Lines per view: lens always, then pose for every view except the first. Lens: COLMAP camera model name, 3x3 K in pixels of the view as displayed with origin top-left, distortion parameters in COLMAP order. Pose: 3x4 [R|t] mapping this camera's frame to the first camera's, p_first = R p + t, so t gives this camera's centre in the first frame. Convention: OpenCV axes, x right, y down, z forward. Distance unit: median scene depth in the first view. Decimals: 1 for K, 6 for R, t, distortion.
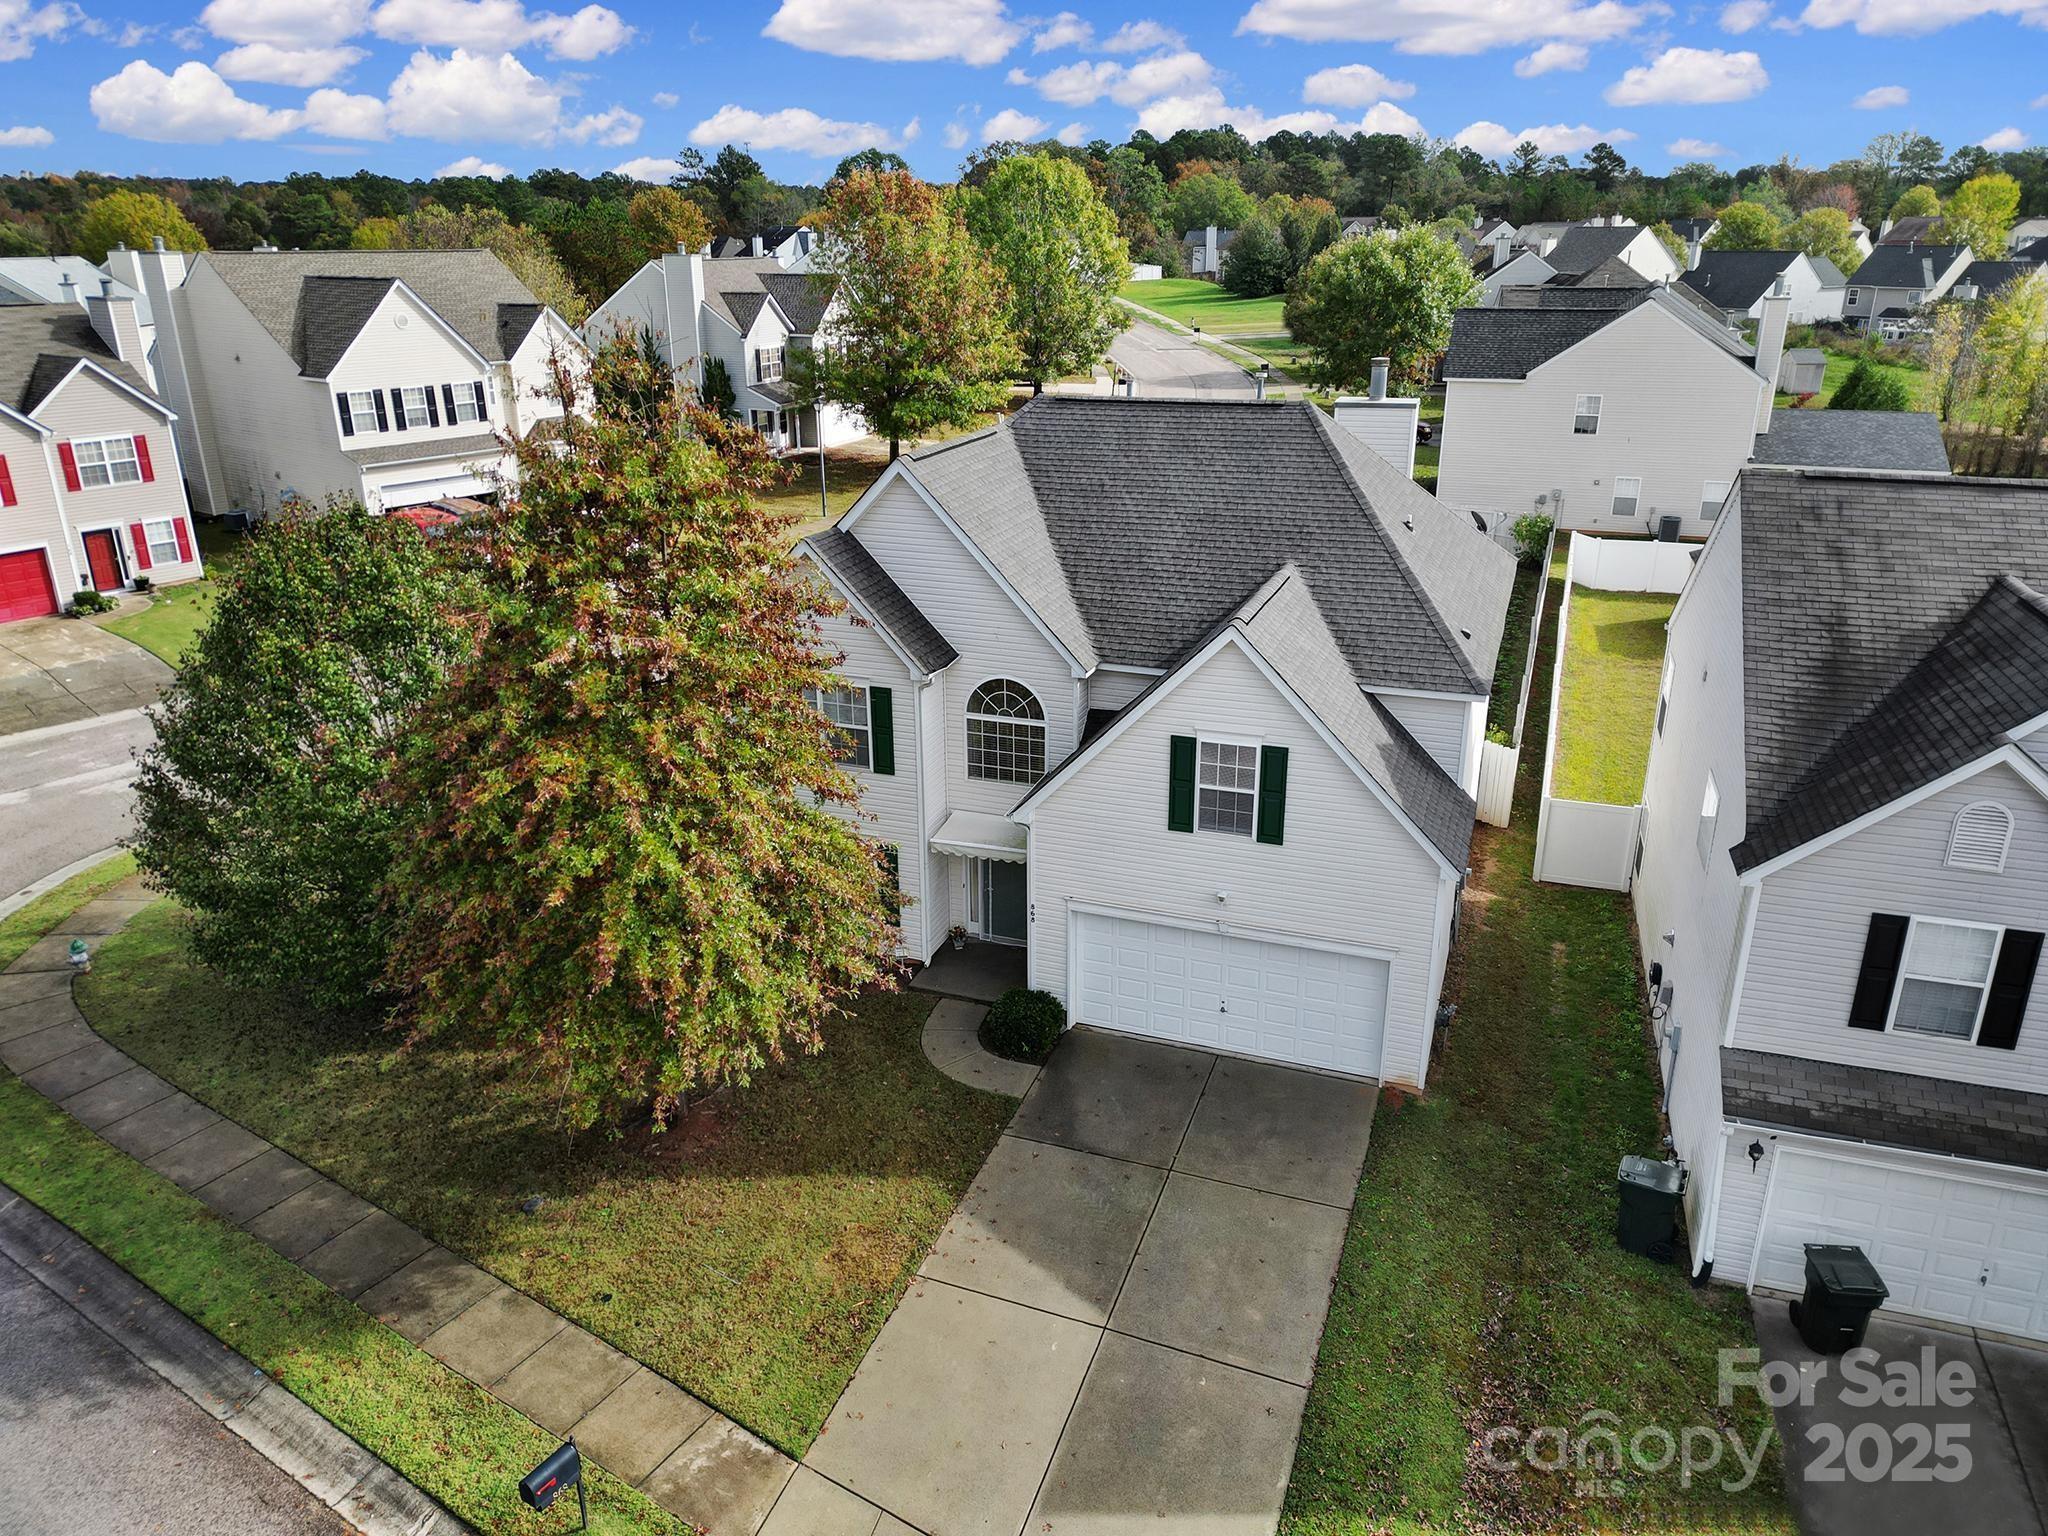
lens RADIAL K [[1424.3, 0, 1021.4], [0, 1424.3, 765.3], [0, 0, 1]] dist [0.076266, -0.078015]
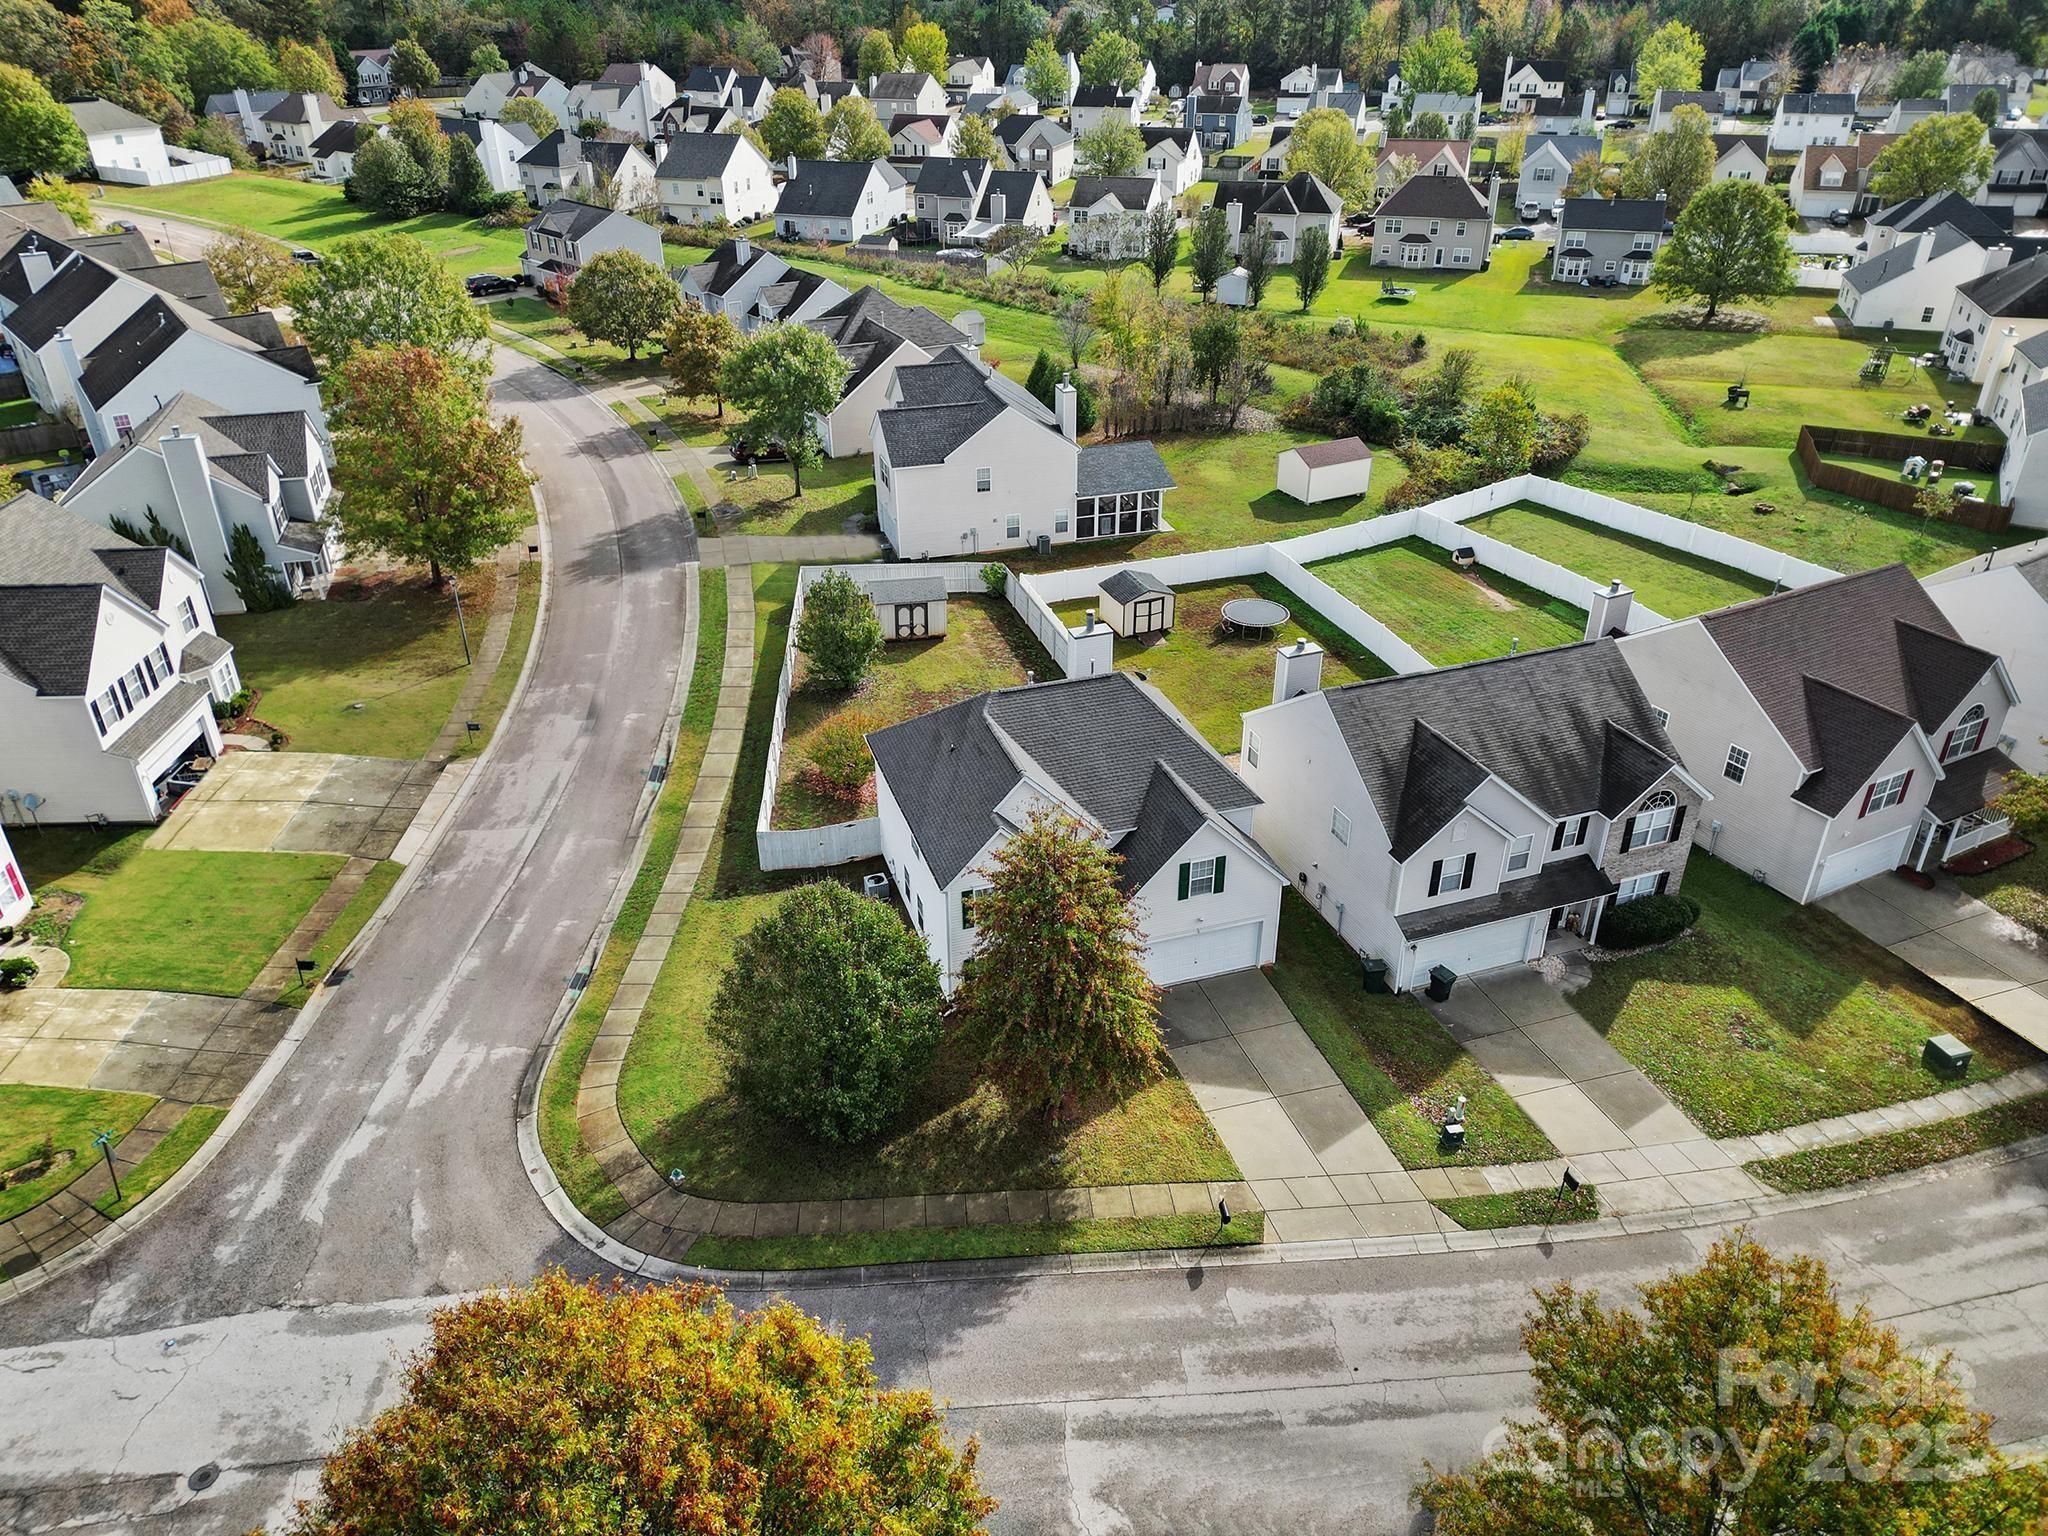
lens RADIAL K [[1424.3, 0, 1021.4], [0, 1424.3, 765.3], [0, 0, 1]] dist [0.076266, -0.078015]
pose [[0.785780, -0.302396, 0.539543, -1.218331], [0.217601, 0.951723, 0.216500, -0.686554], [-0.578964, -0.052716, 0.813647, -0.682252]]
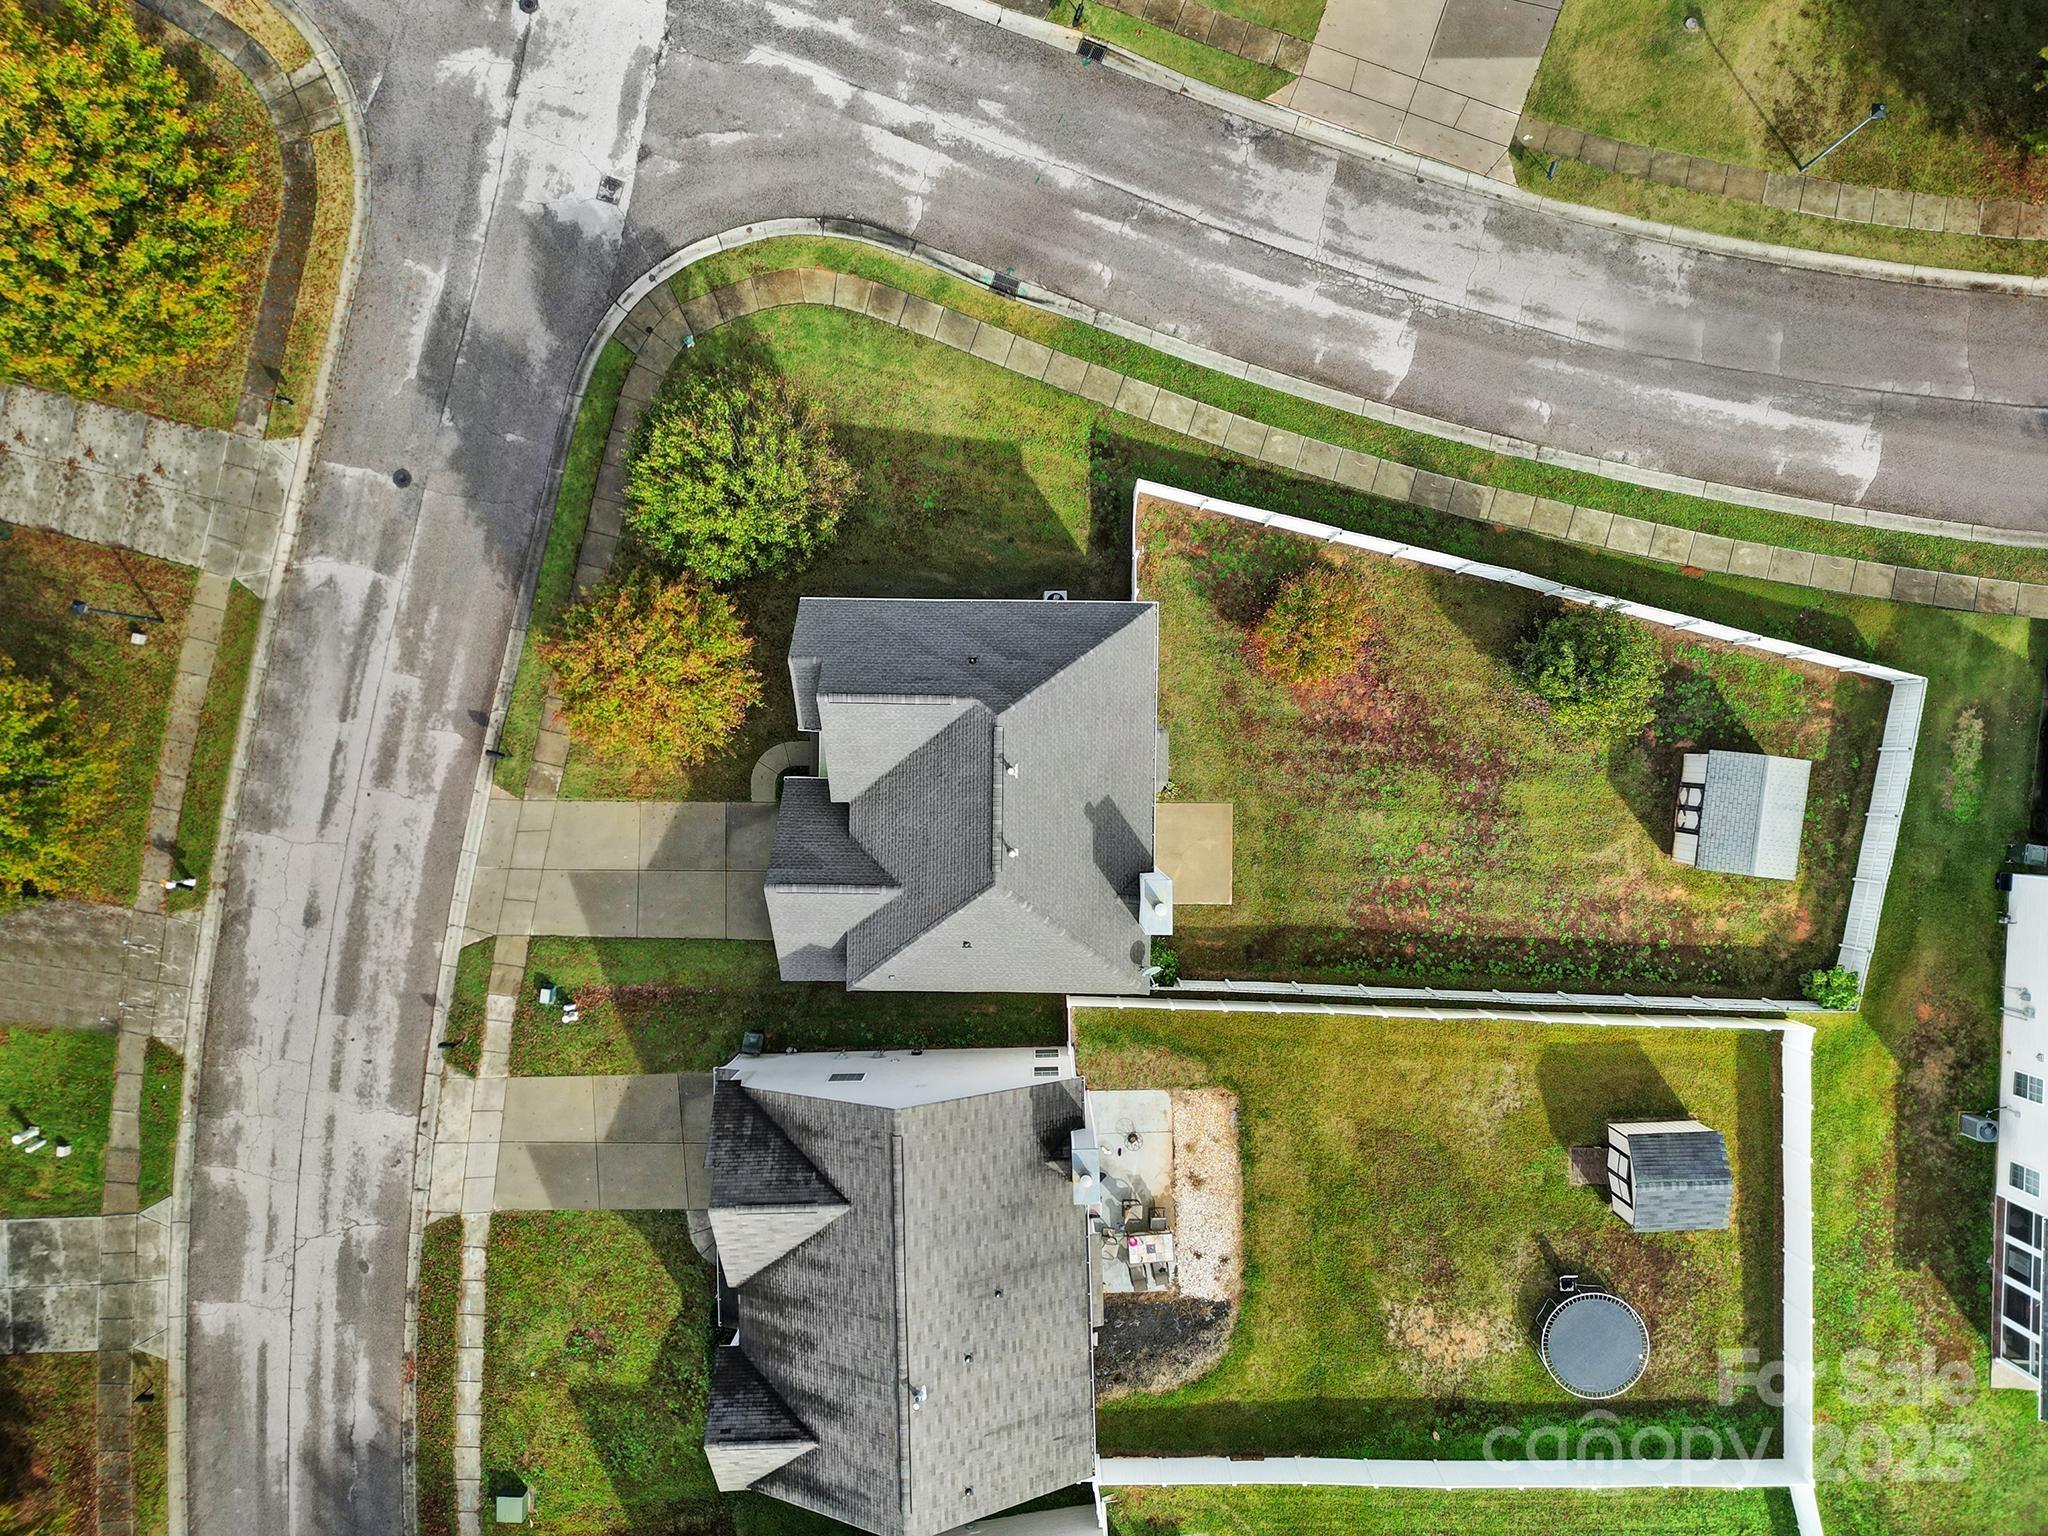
lens RADIAL K [[1439.3, 0, 1024.0], [0, 1439.3, 768.0], [0, 0, 1]] dist [0.075986, -0.081032]
pose [[0.332616, 0.943001, 0.010767, 0.069999], [-0.322698, 0.103080, 0.940872, -2.109860], [0.886133, -0.316424, 0.338591, 0.580421]]
